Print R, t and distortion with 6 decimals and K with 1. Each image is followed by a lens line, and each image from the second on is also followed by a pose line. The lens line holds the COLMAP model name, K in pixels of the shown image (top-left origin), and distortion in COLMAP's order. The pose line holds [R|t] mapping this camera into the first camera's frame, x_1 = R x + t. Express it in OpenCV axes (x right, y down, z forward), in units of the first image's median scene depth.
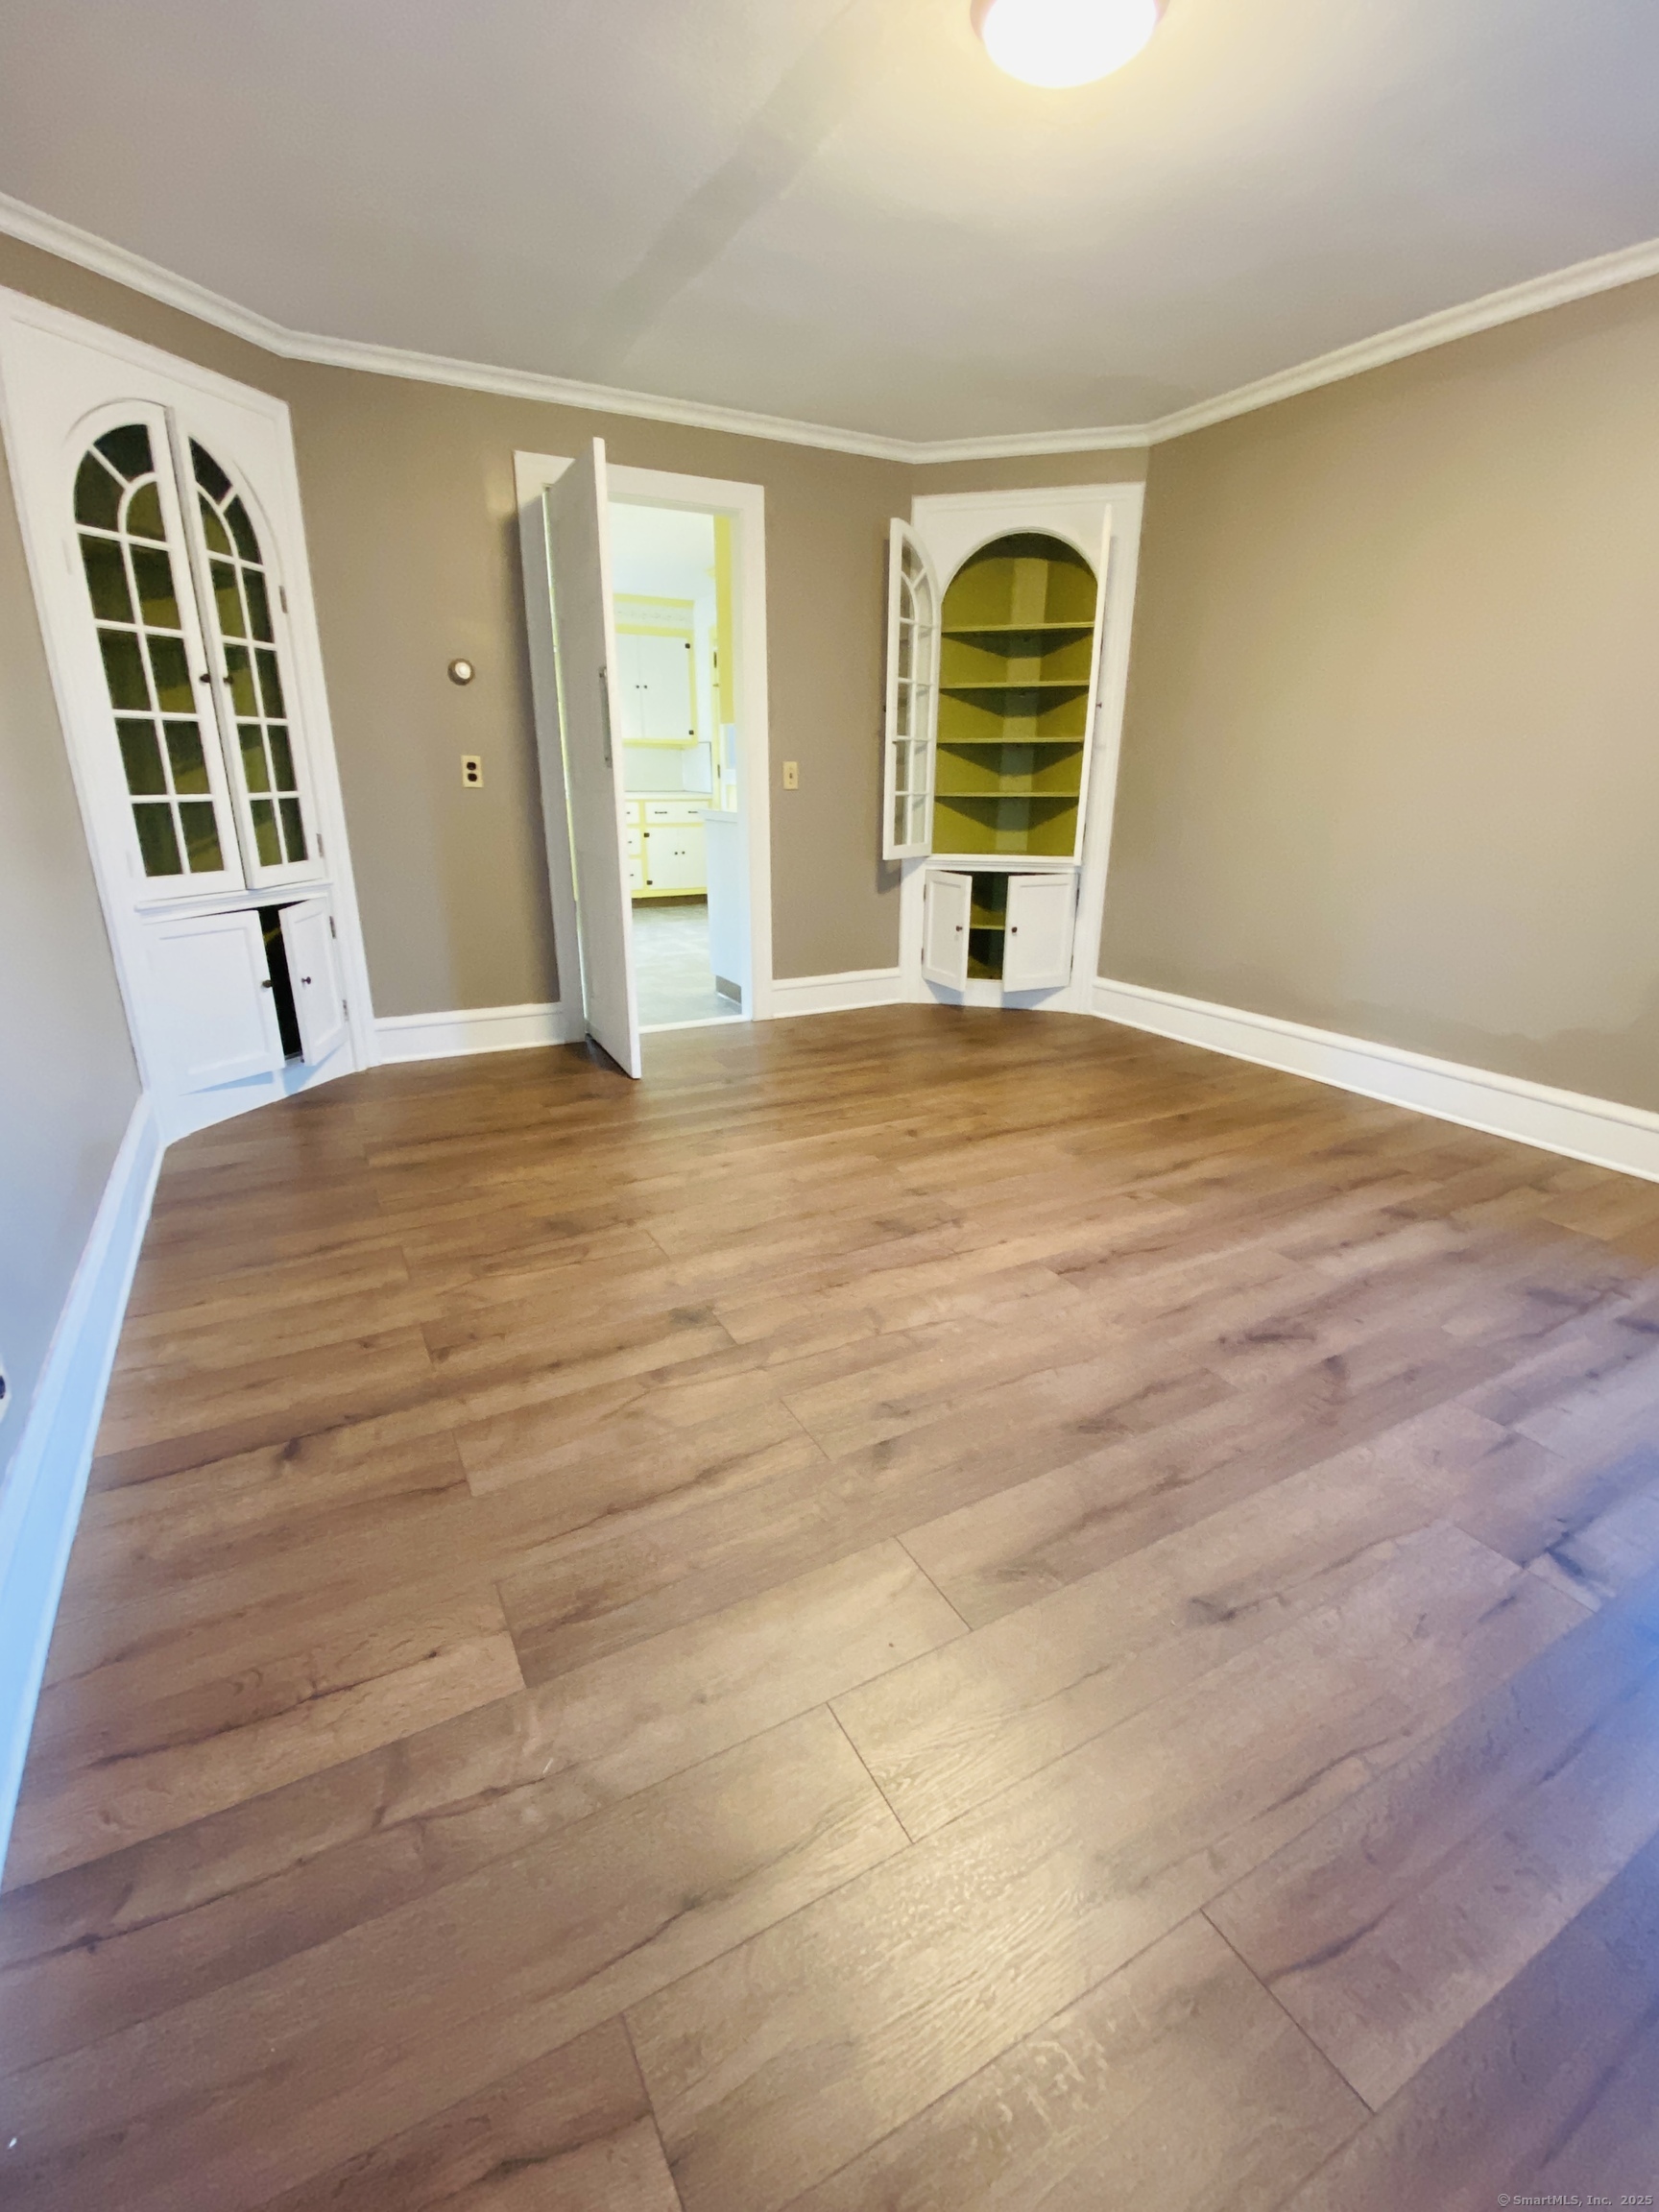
lens RADIAL K [[995.9, 0, 831.5], [0, 995.9, 1092.2], [0, 0, 1]] dist [0.031125, -0.022623]
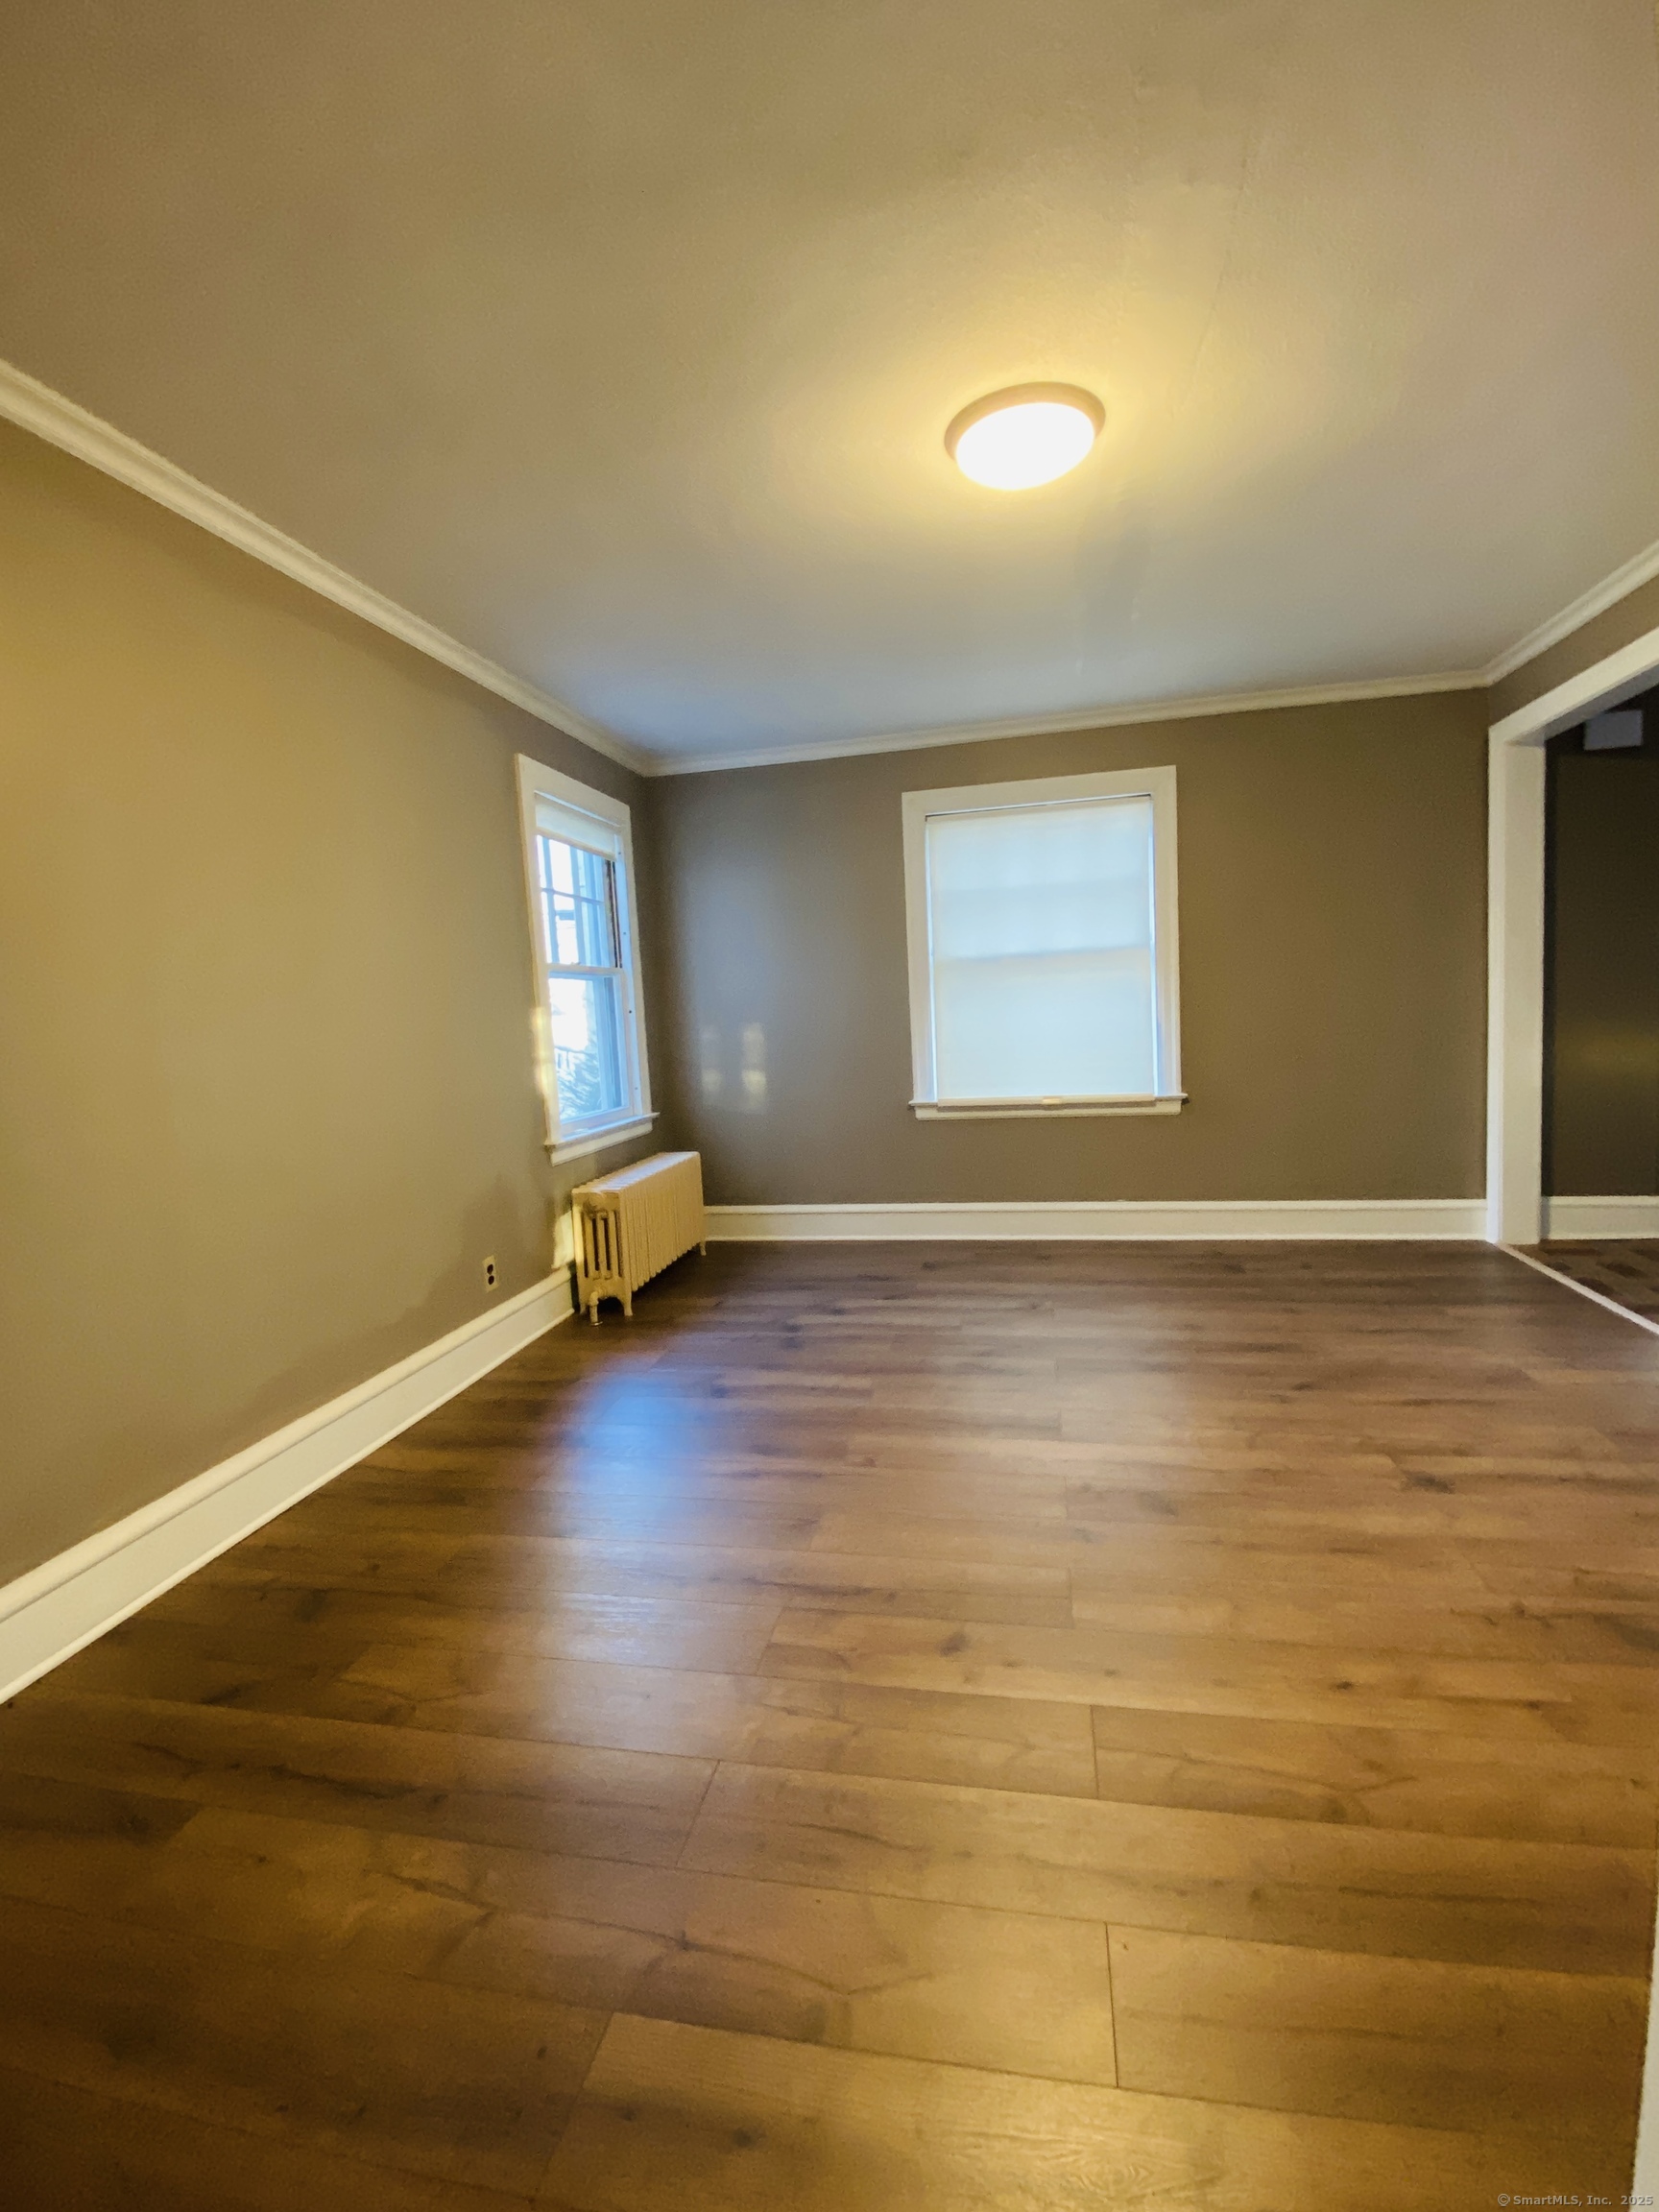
lens RADIAL K [[995.9, 0, 831.5], [0, 995.9, 1092.2], [0, 0, 1]] dist [0.031125, -0.022623]
pose [[-0.767212, -0.023481, 0.640964, -0.299053], [0.235392, 0.919289, 0.315434, -0.596343], [-0.596638, 0.392883, -0.699762, 1.784374]]
